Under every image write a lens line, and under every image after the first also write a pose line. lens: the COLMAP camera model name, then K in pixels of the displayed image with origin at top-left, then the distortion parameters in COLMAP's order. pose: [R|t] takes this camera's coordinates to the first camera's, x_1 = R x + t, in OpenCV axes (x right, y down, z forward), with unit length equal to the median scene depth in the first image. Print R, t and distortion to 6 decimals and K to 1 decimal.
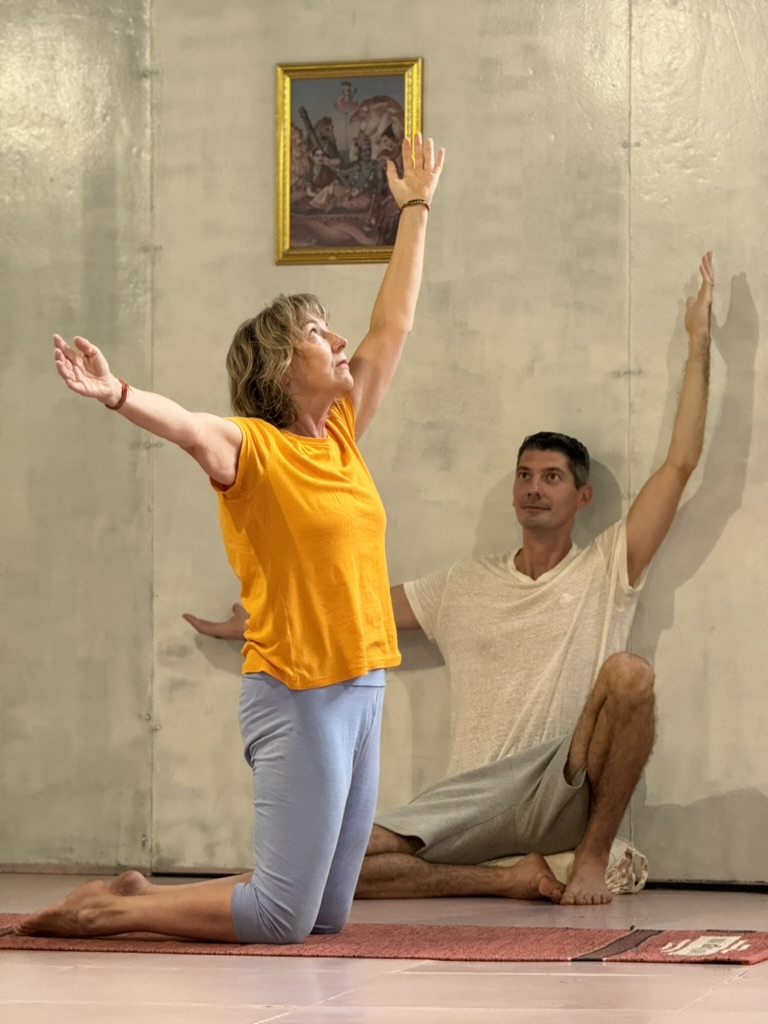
lens RADIAL K [[3581.9, 0, 384.0], [0, 3581.9, 512.0], [0, 0, 1]] dist [0.170525, 3.691132]
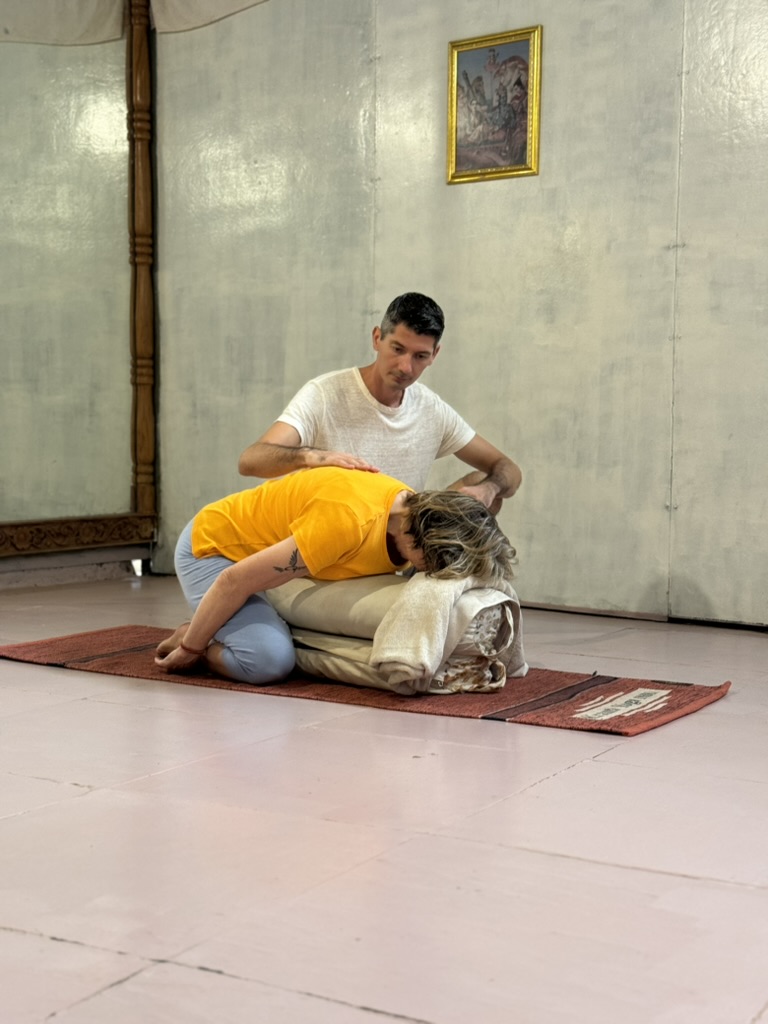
lens RADIAL K [[1407.6, 0, 384.0], [0, 1407.6, 512.0], [0, 0, 1]] dist [0.111331, -0.008366]
pose [[0.958259, 0.025819, -0.284735, 0.114536], [-0.002558, 0.996649, 0.081763, 0.017222], [0.285892, -0.077622, 0.955113, 0.435475]]
